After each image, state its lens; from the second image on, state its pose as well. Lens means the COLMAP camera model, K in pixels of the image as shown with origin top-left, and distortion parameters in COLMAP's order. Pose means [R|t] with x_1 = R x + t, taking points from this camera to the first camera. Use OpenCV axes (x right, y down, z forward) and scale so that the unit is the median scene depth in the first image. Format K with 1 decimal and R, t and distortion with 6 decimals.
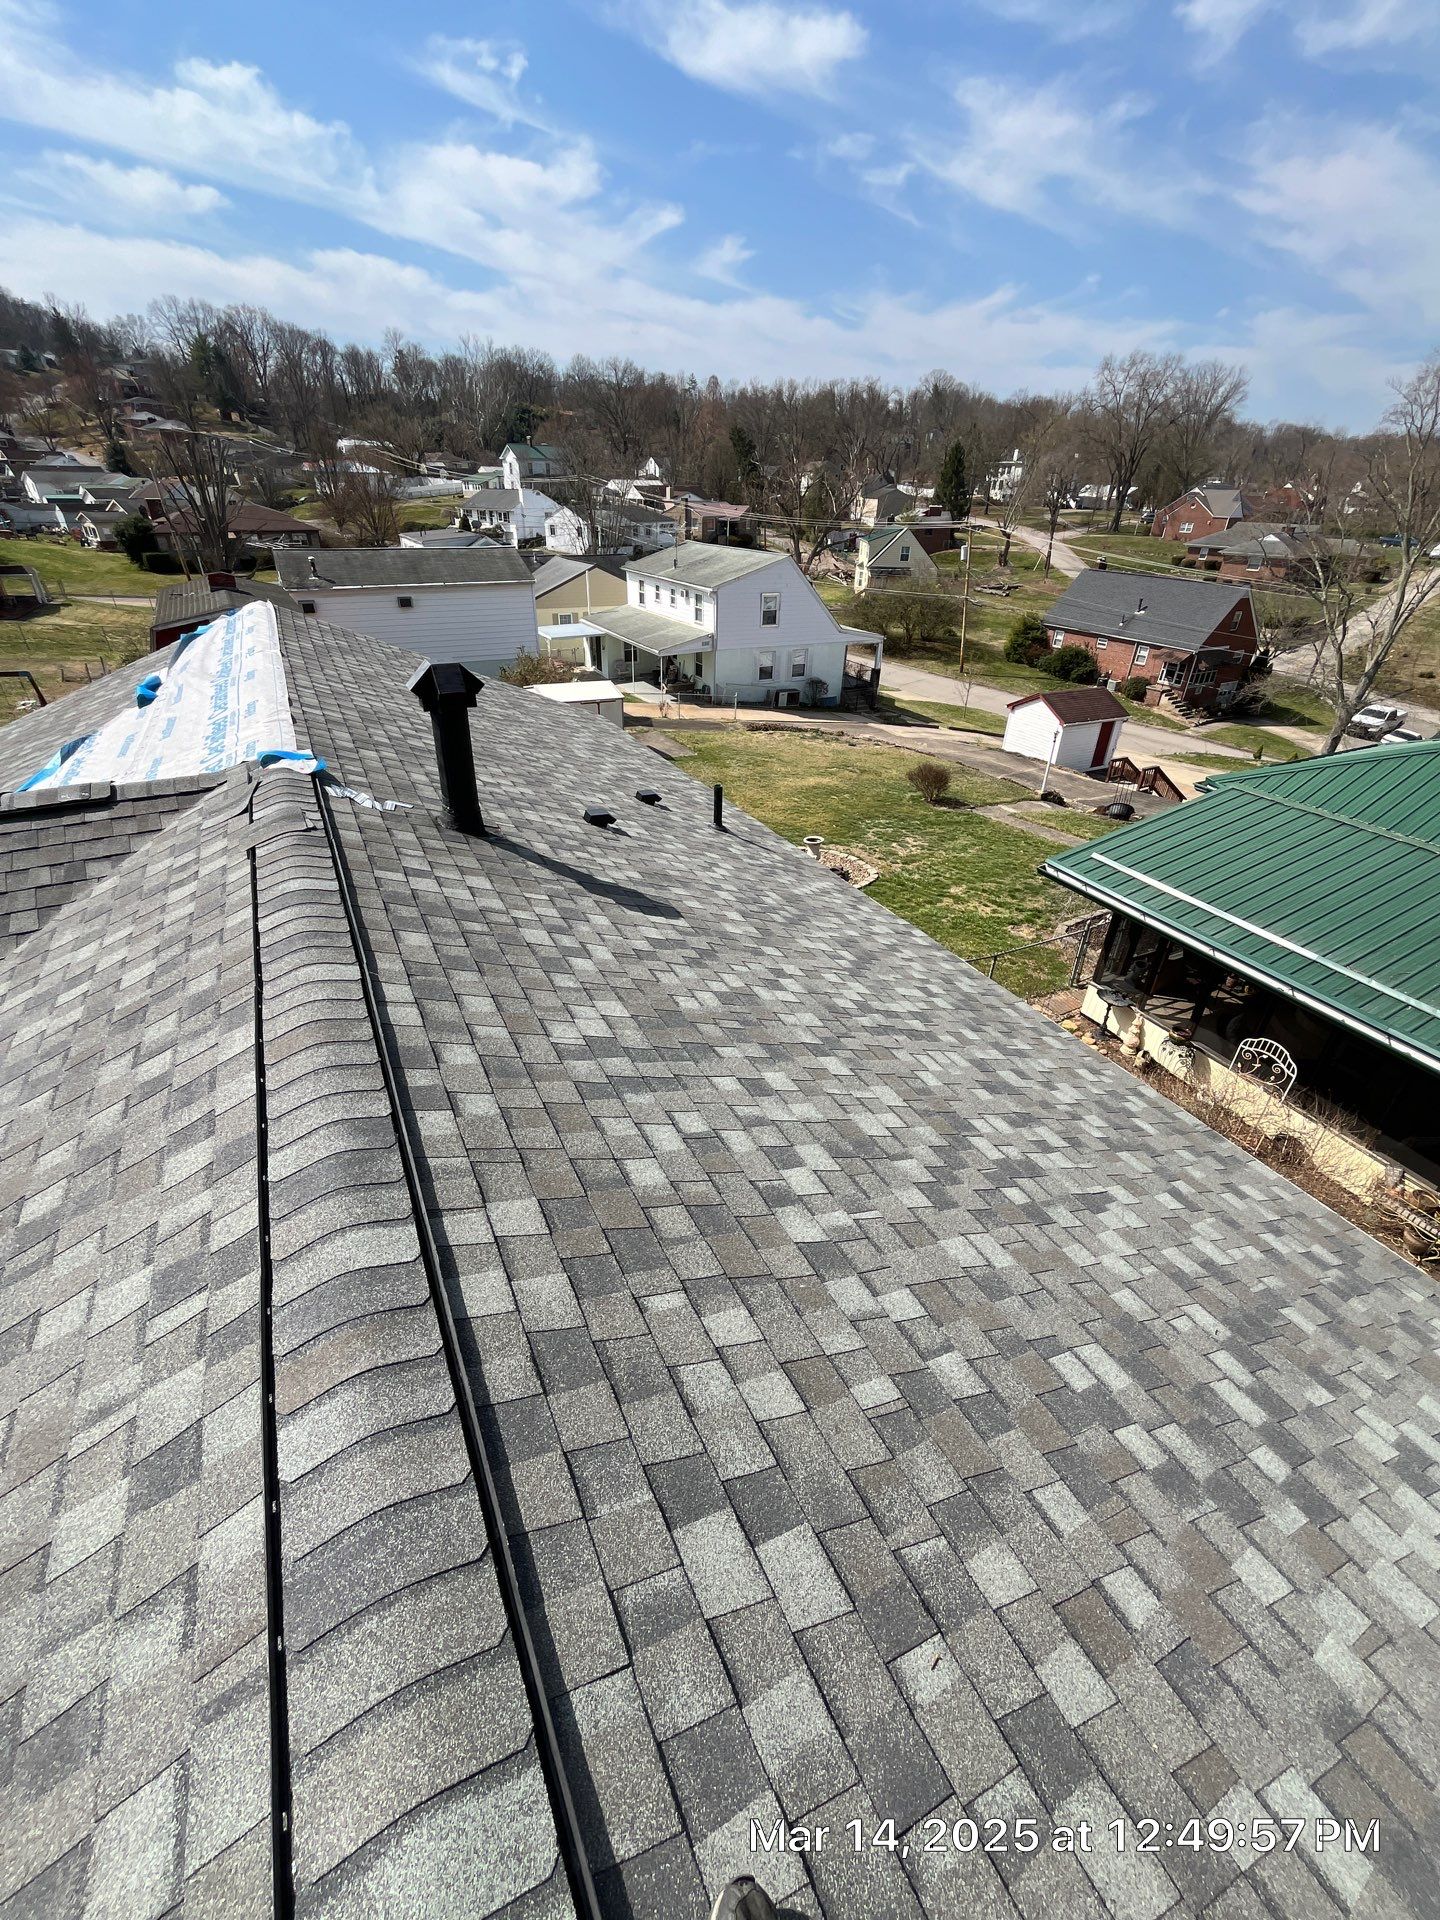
lens RADIAL K [[781.7, 0, 719.0], [0, 781.7, 960.4], [0, 0, 1]] dist [-0.001522, -0.000118]
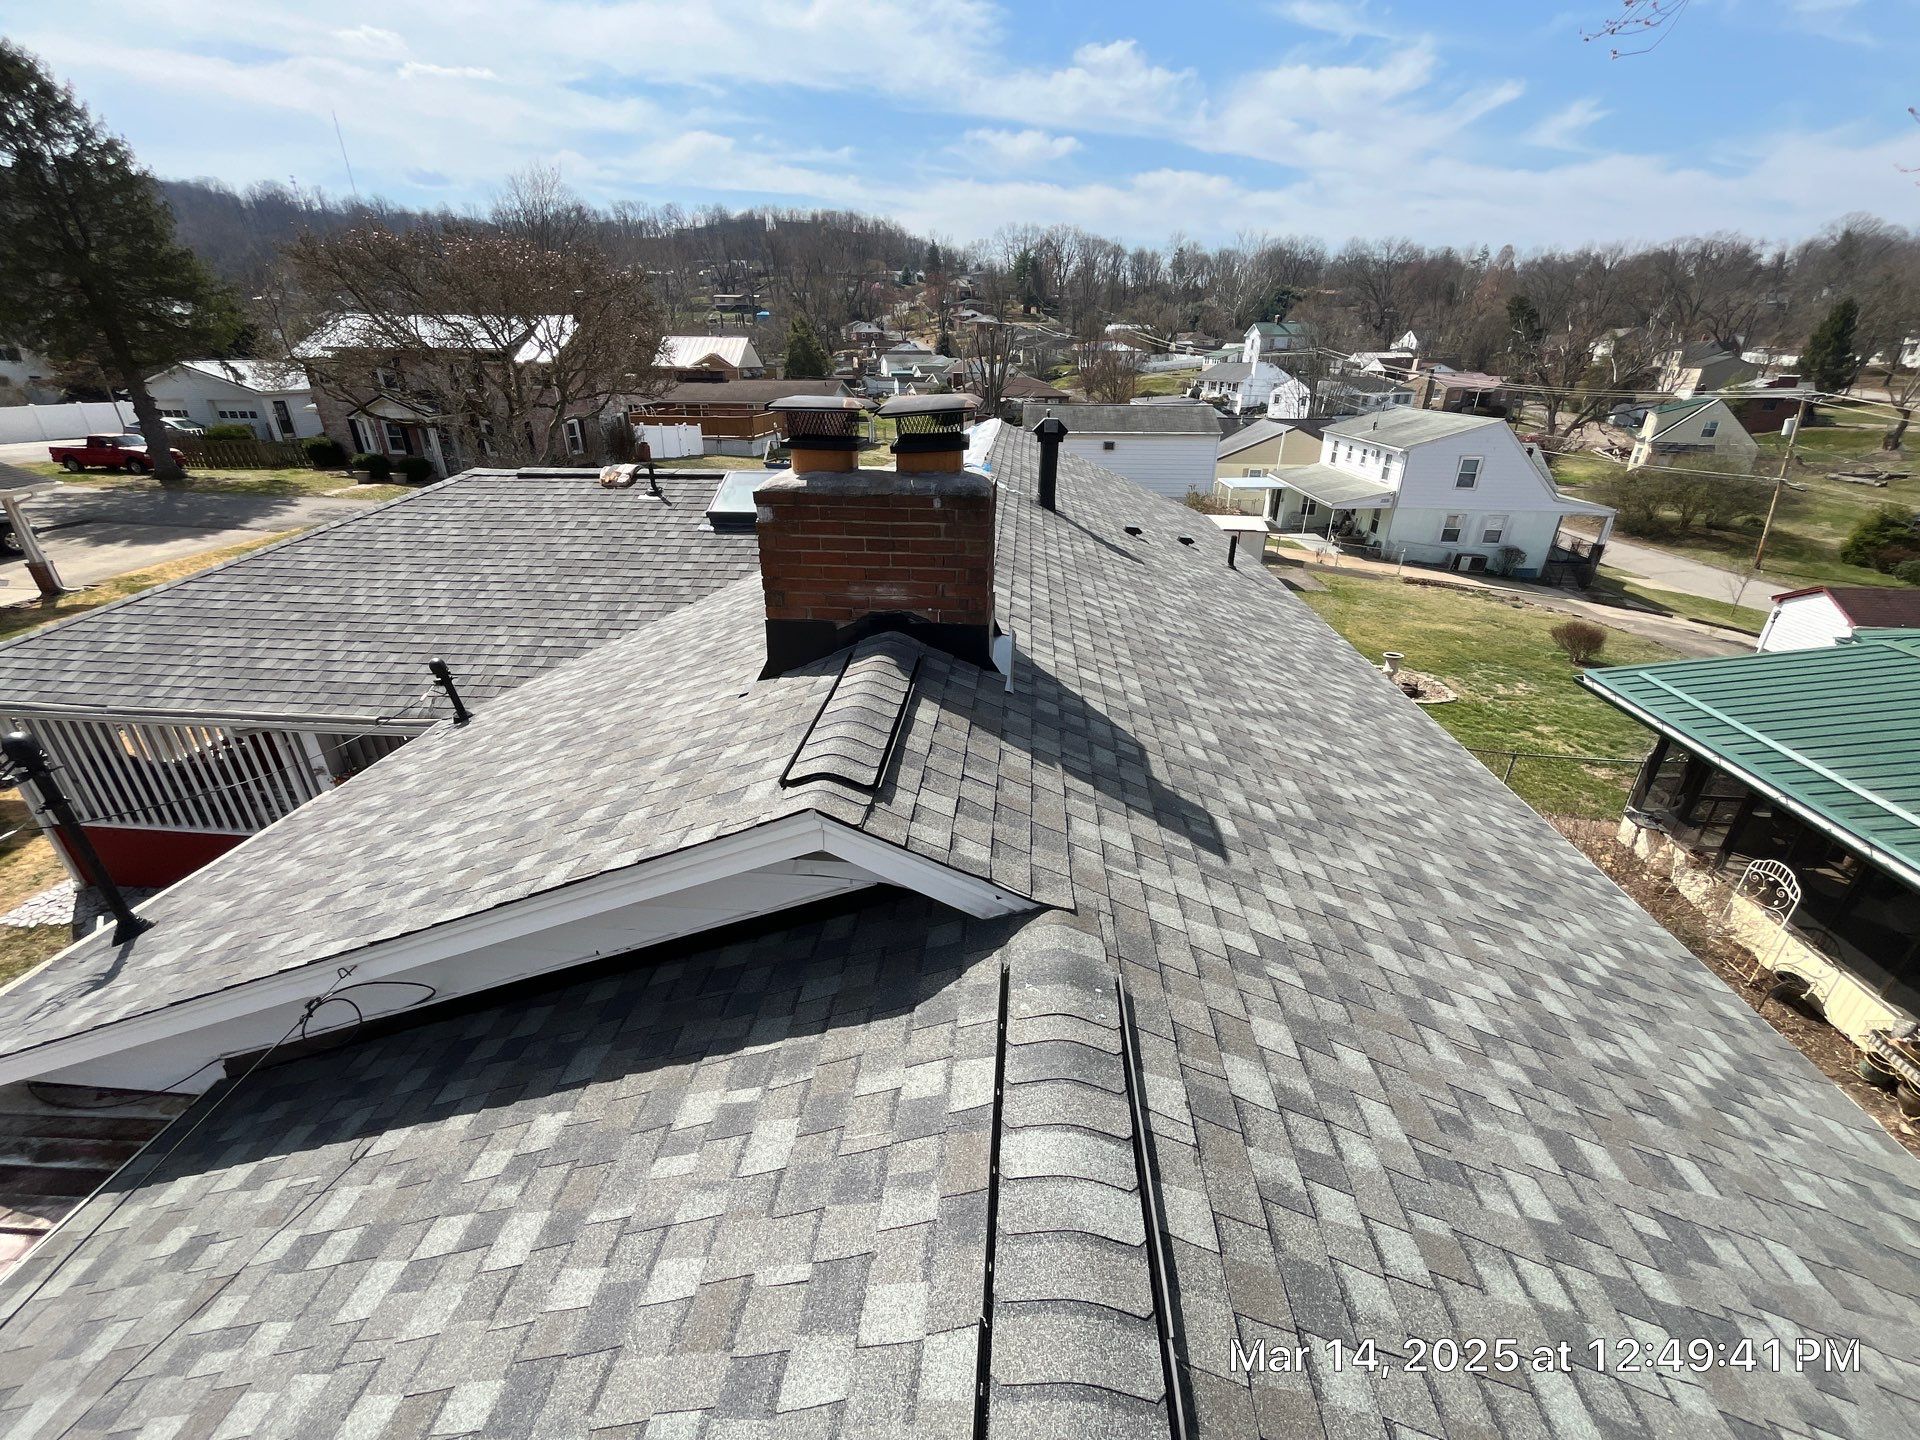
lens RADIAL K [[784.9, 0, 958.1], [0, 784.9, 720.0], [0, 0, 1]] dist [-0.001864, -0.000158]
pose [[0.847949, 0.207942, -0.487588, 0.063794], [-0.263831, 0.963375, -0.047968, 0.057151], [0.459755, 0.169315, 0.871755, -0.081057]]
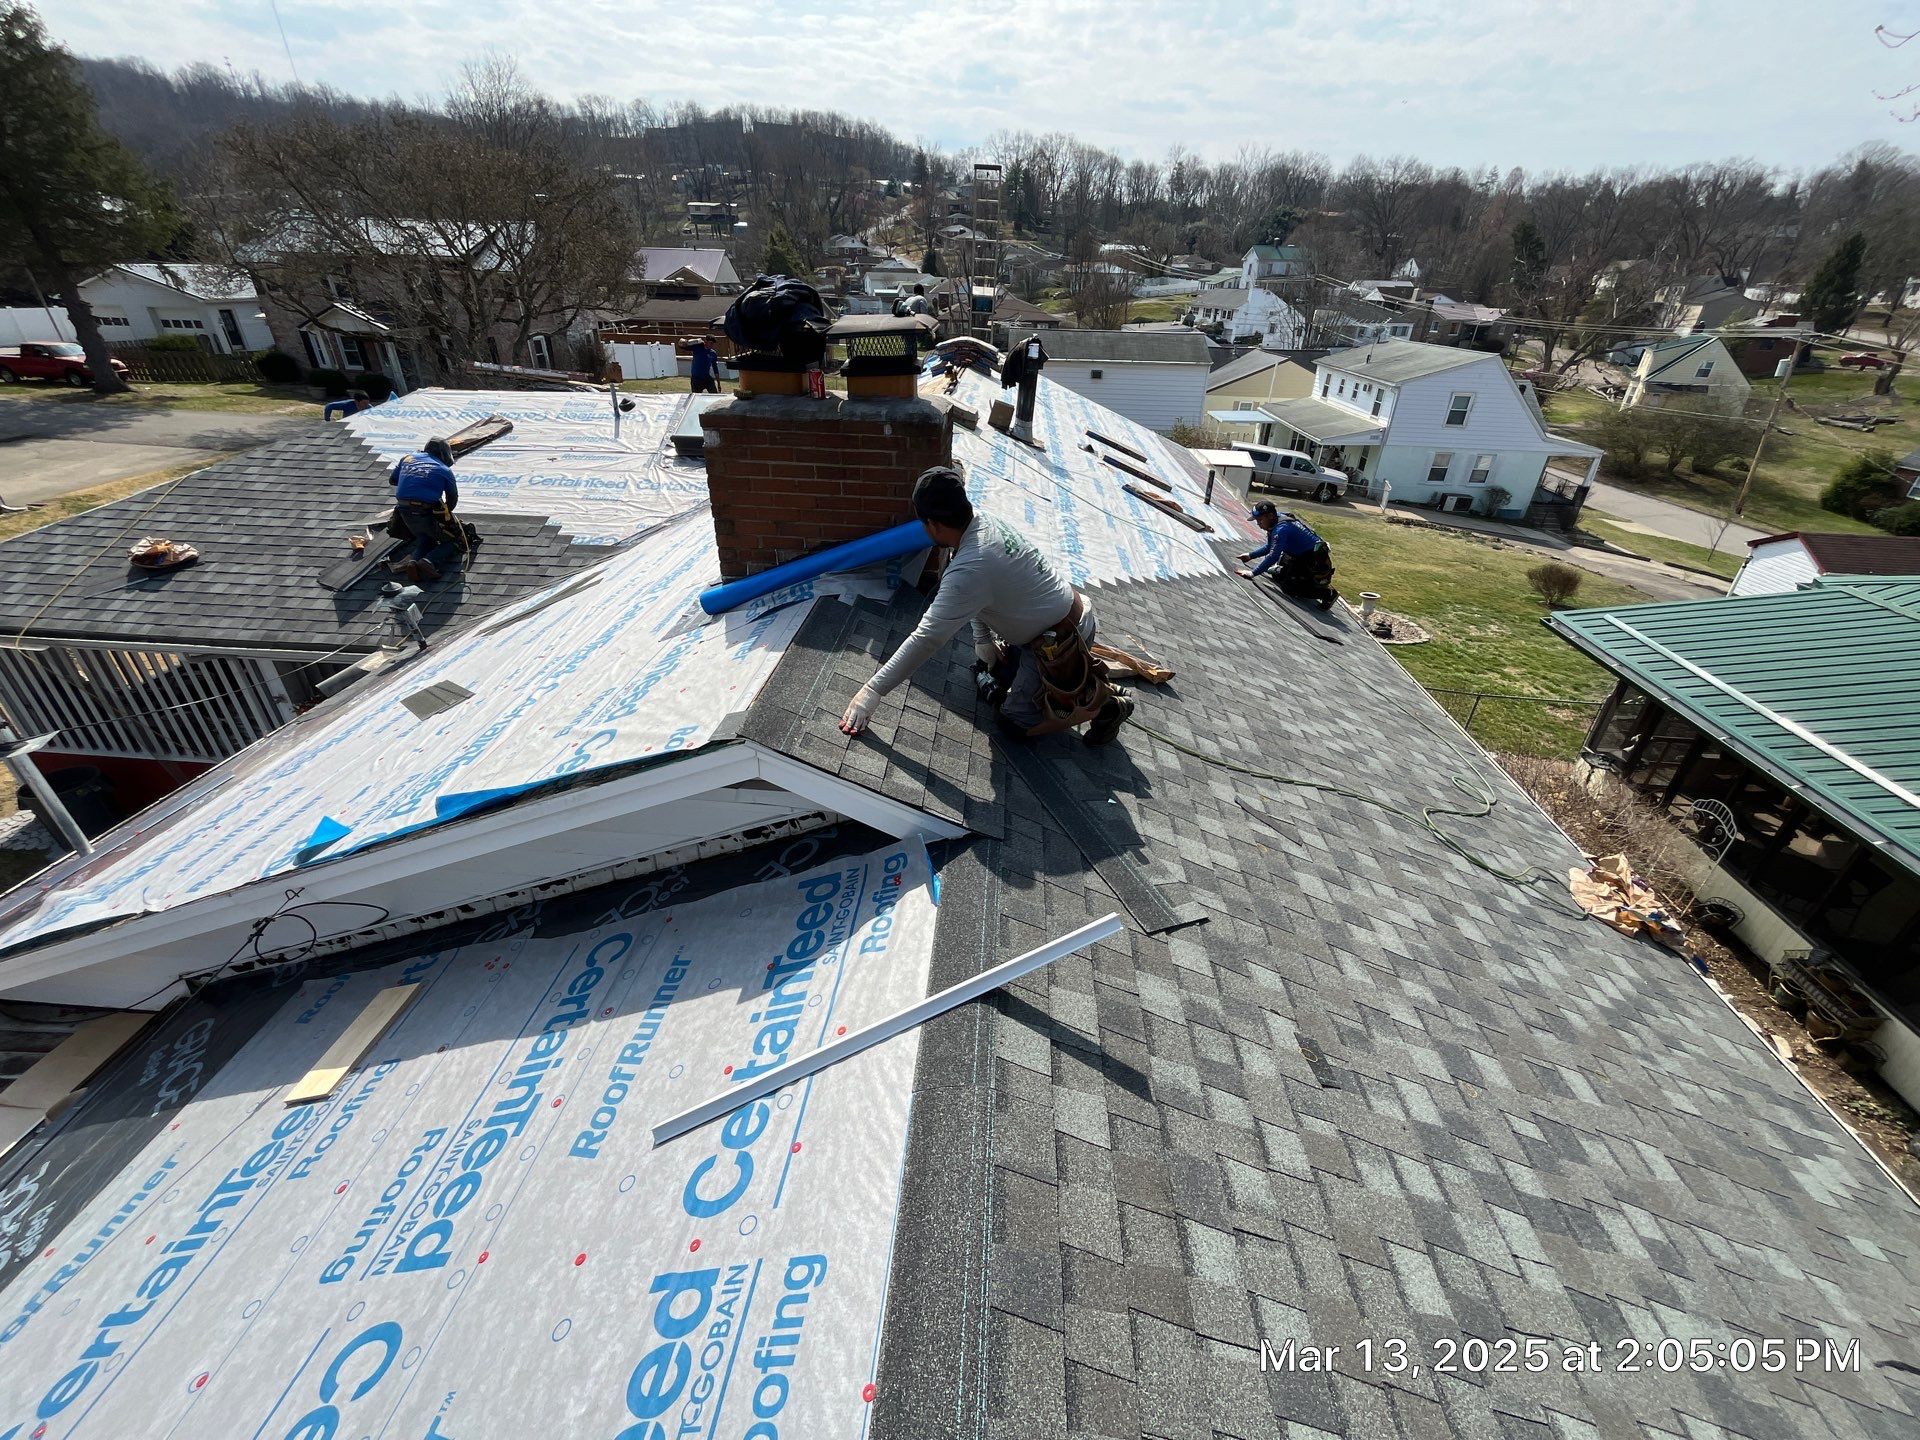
lens RADIAL K [[784.9, 0, 958.1], [0, 784.9, 720.0], [0, 0, 1]] dist [-0.001864, -0.000158]
pose [[0.855162, 0.255082, -0.451255, 0.067650], [-0.273741, 0.961485, 0.024742, 0.056509], [0.440186, 0.102369, 0.892052, -0.079809]]
